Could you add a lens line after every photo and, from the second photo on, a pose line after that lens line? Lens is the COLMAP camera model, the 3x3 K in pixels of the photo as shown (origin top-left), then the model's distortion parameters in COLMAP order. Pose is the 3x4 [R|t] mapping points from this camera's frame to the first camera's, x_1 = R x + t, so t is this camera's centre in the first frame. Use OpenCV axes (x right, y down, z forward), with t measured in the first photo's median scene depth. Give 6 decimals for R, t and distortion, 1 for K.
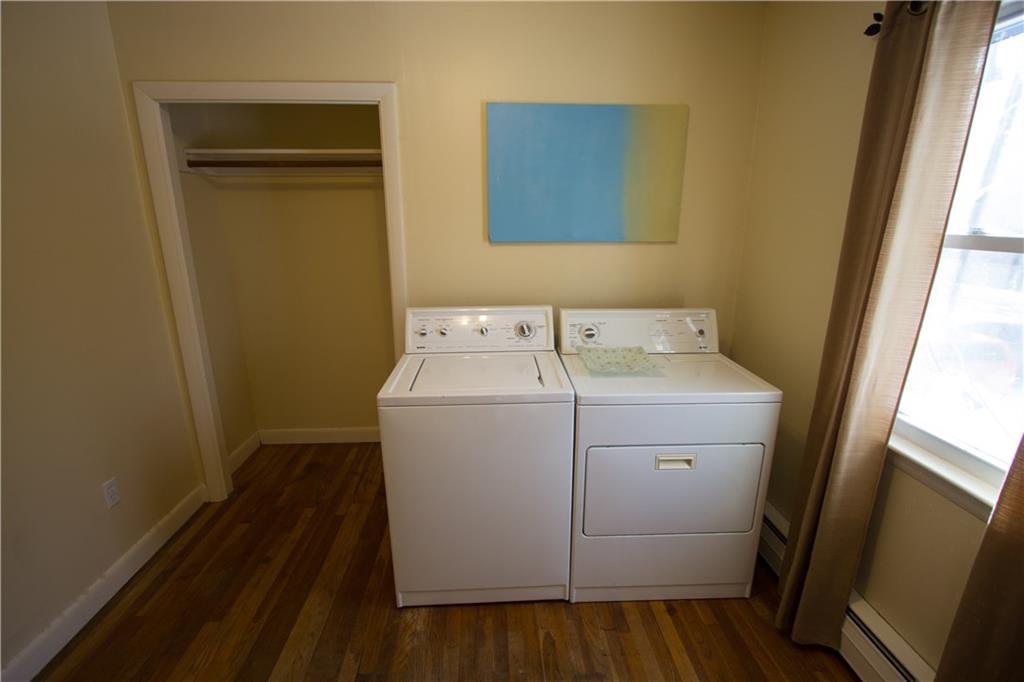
lens RADIAL K [[466.9, 0, 512.0], [0, 466.9, 346.0], [0, 0, 1]] dist [-0.010256, -0.000784]
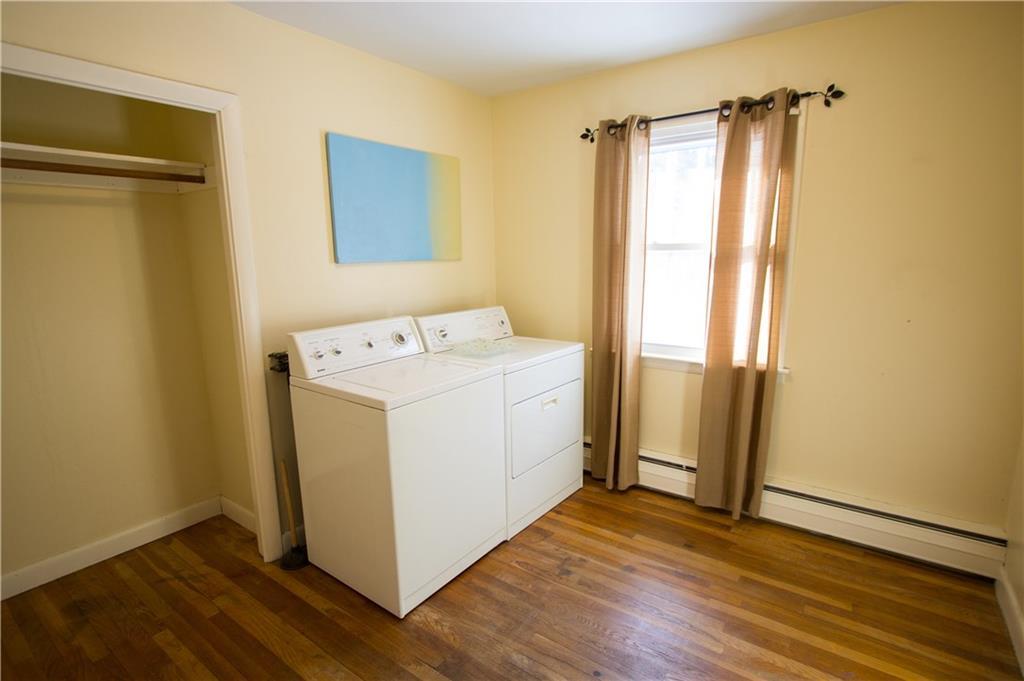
lens RADIAL K [[488.1, 0, 512.8], [0, 488.1, 341.9], [0, 0, 1]] dist [-0.023973, 0.000777]
pose [[0.649372, -0.149218, 0.745688, -0.676860], [0.216620, 0.976233, 0.006711, 0.024744], [-0.728966, 0.157173, 0.666262, 0.038465]]
